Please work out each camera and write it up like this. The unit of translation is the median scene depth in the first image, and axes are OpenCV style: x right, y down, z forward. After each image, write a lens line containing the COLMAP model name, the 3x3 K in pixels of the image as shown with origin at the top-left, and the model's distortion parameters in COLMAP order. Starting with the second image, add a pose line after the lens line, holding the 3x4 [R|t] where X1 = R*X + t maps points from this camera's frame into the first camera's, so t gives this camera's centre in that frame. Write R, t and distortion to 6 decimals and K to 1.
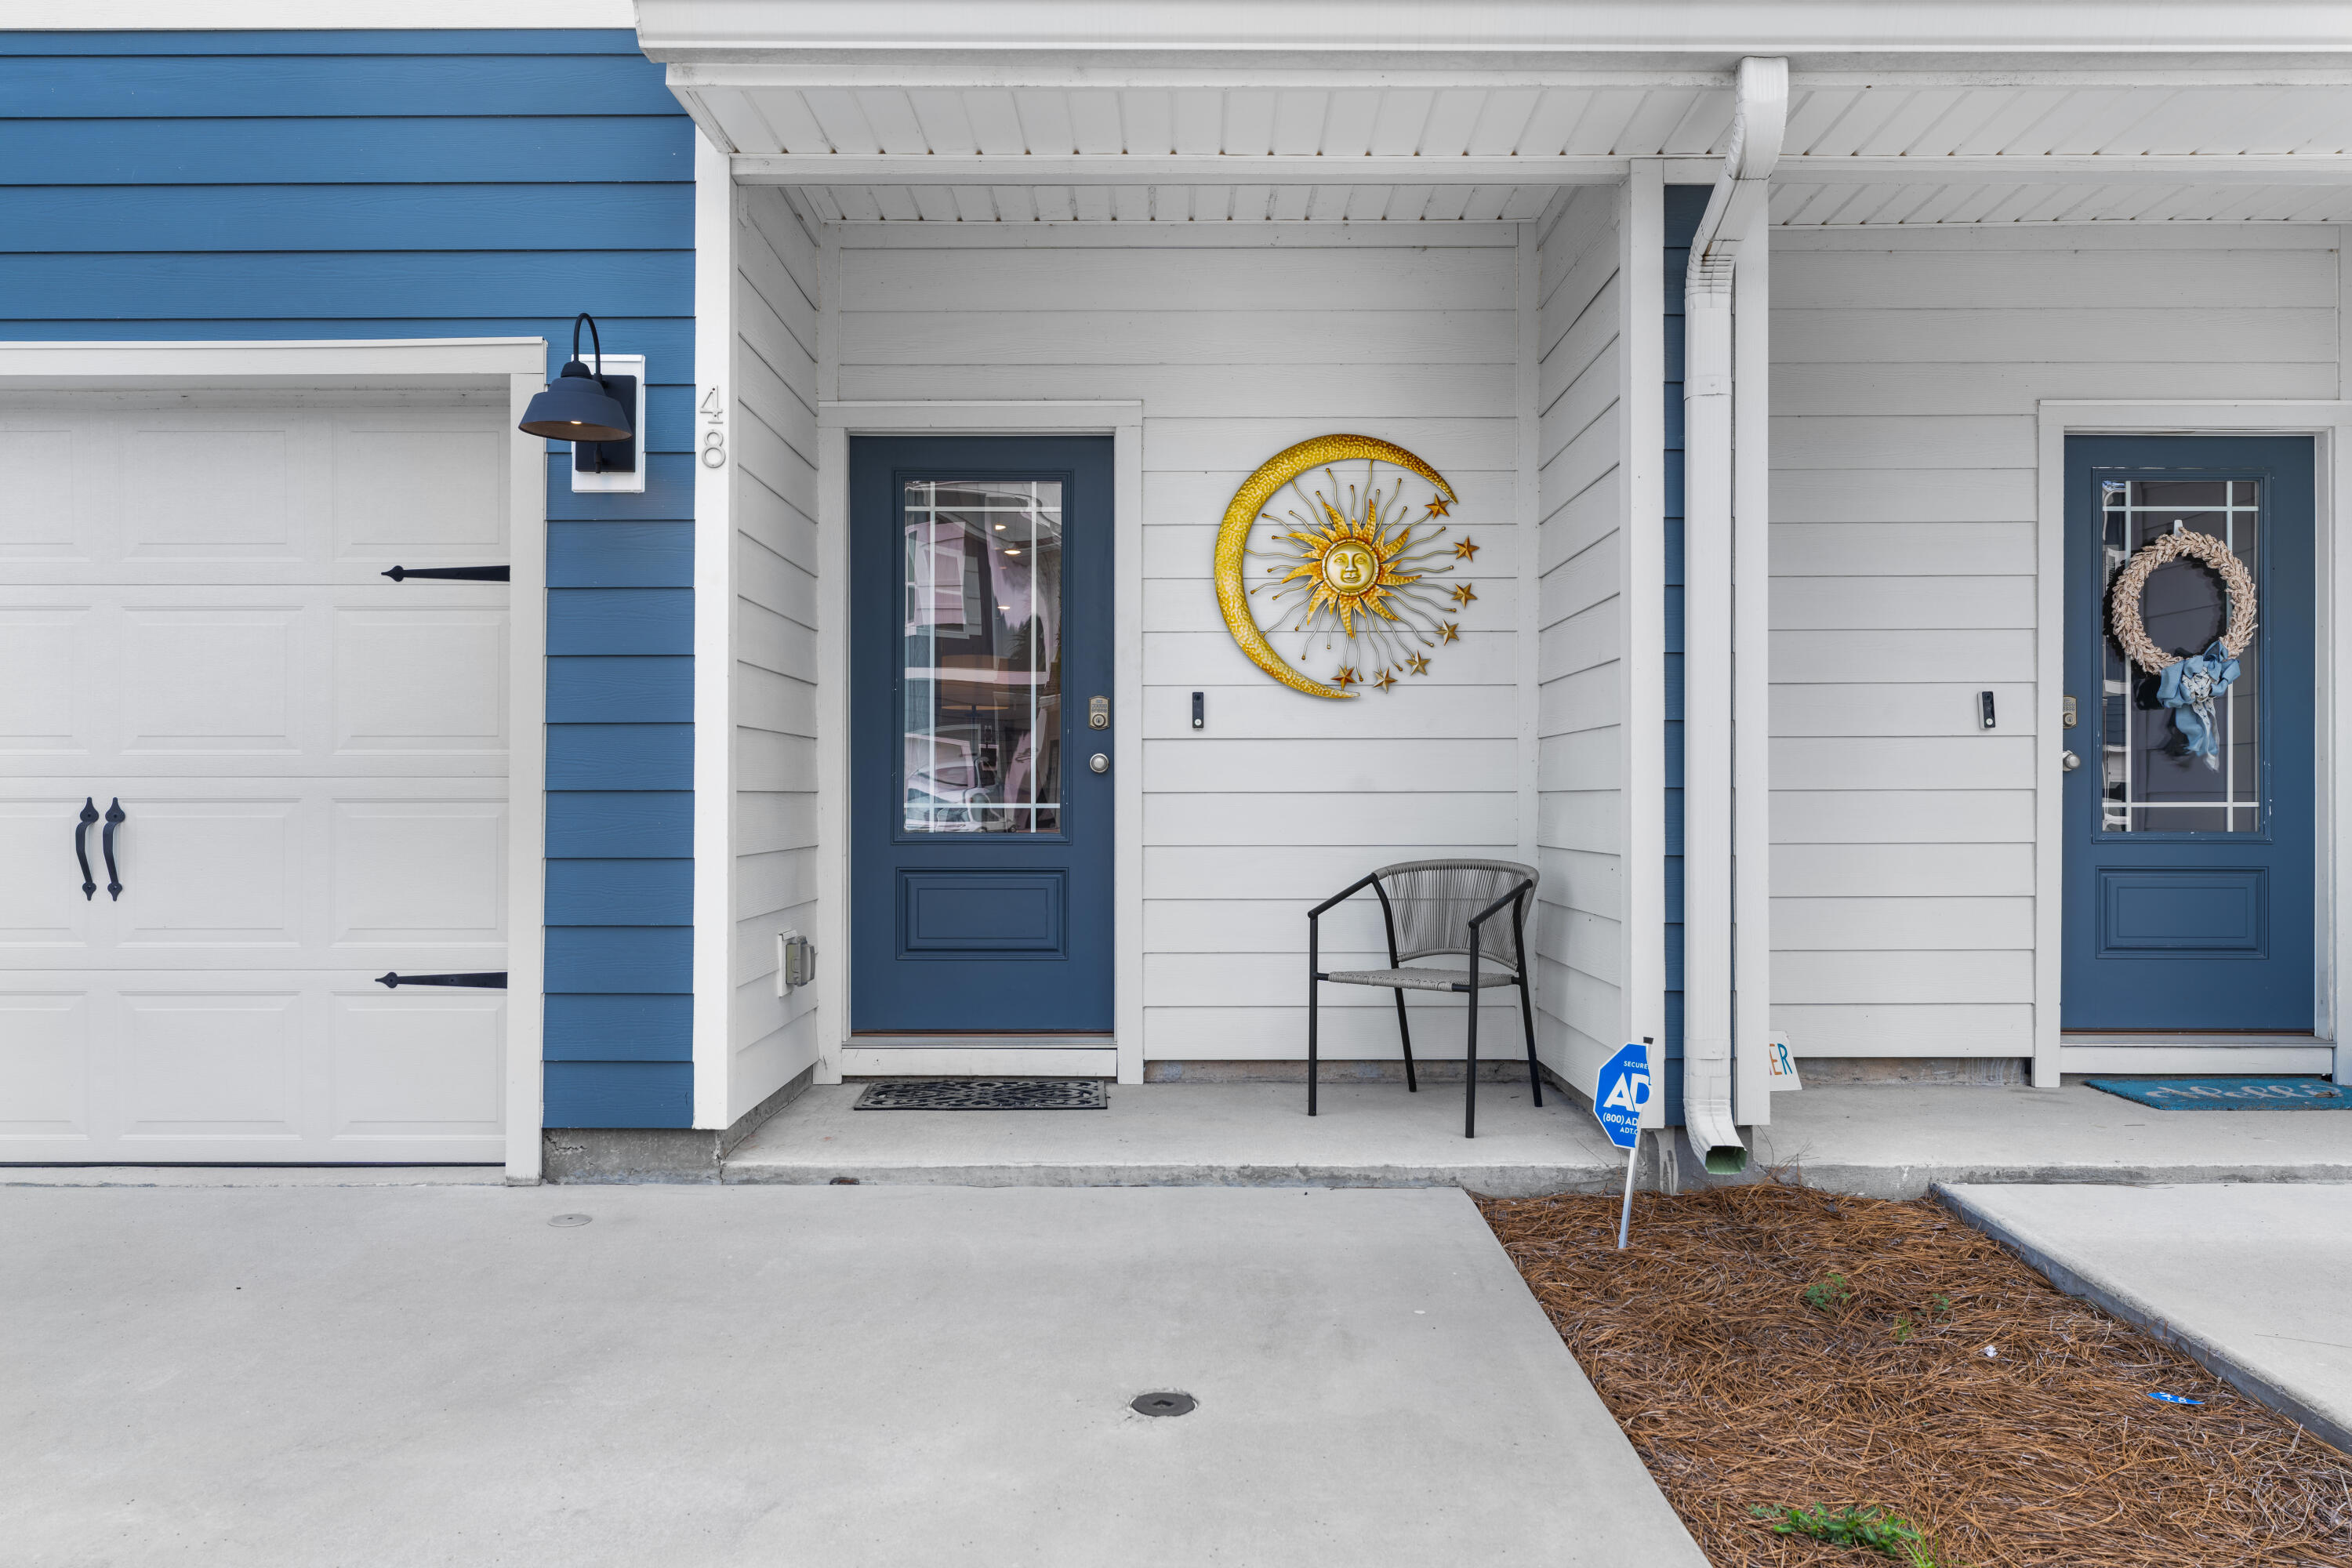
lens RADIAL K [[1799.6, 0, 1169.7], [0, 1799.6, 796.7], [0, 0, 1]] dist [-0.004548, -0.002173]
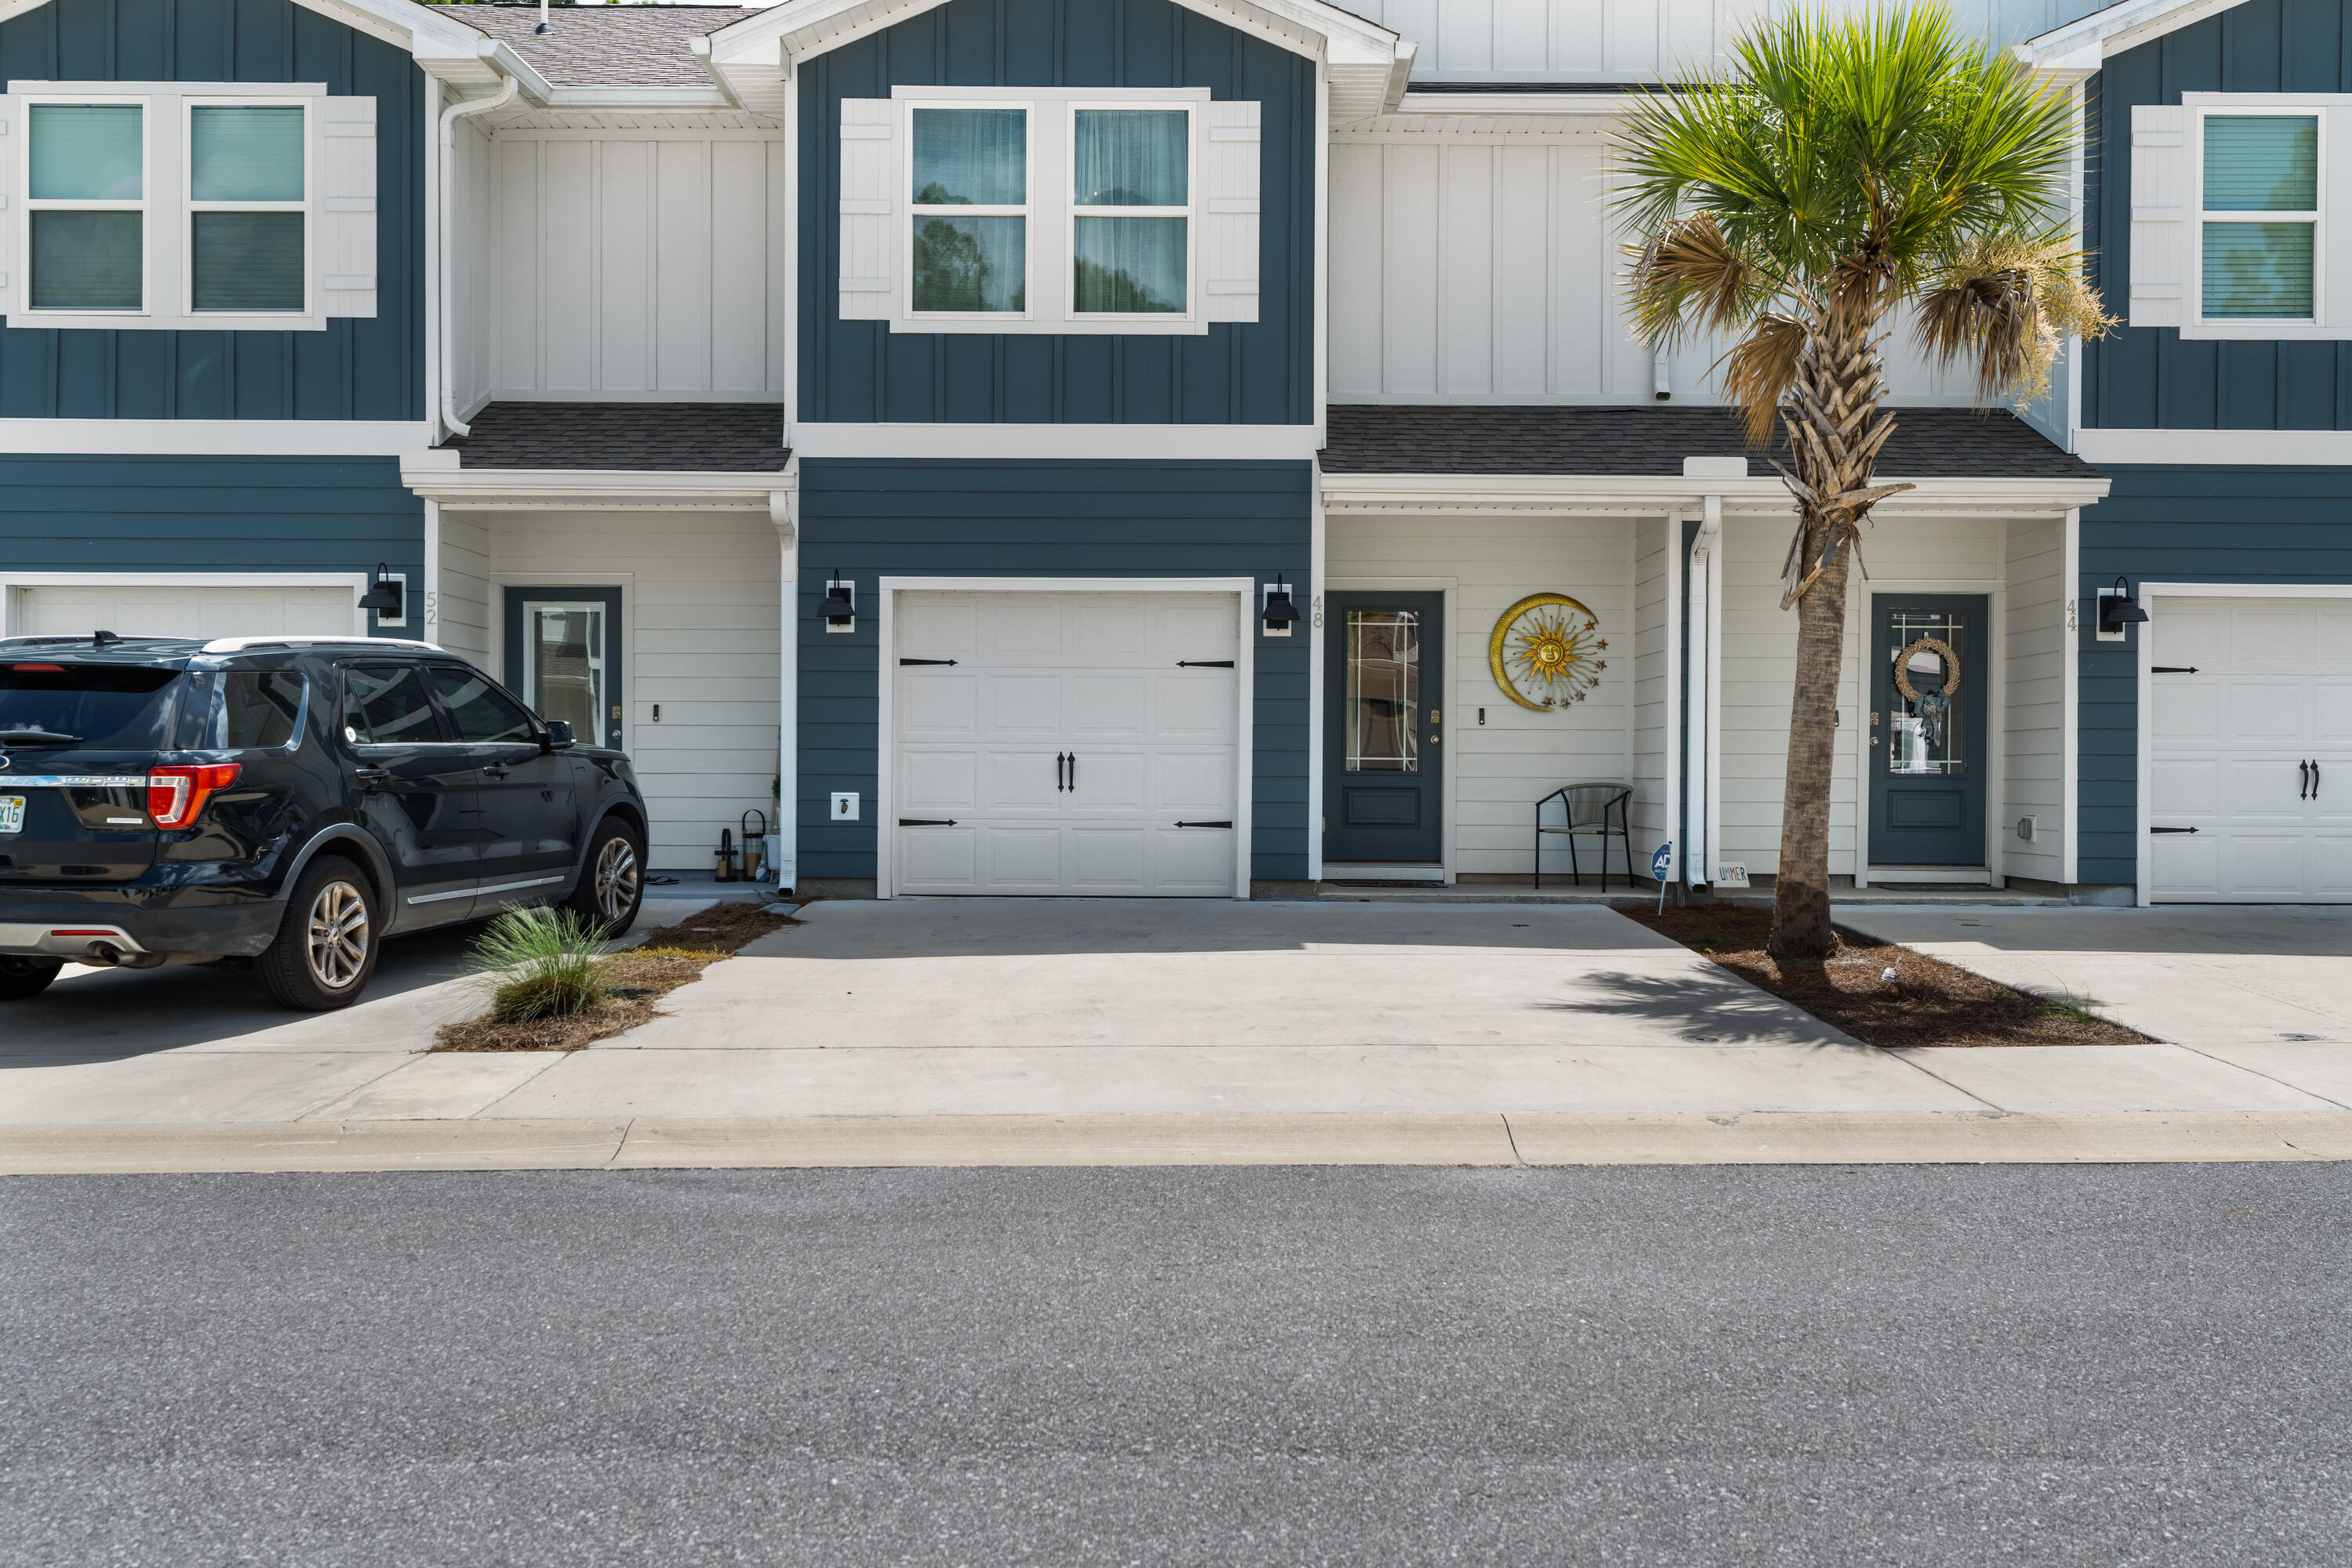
lens RADIAL K [[2324.9, 0, 1184.9], [0, 2324.9, 783.5], [0, 0, 1]] dist [0.008186, 0.000000]
pose [[0.999968, 0.006886, 0.004133, -0.363540], [-0.006911, 0.999957, 0.006111, 0.019945], [-0.004090, -0.006139, 0.999973, -1.882467]]
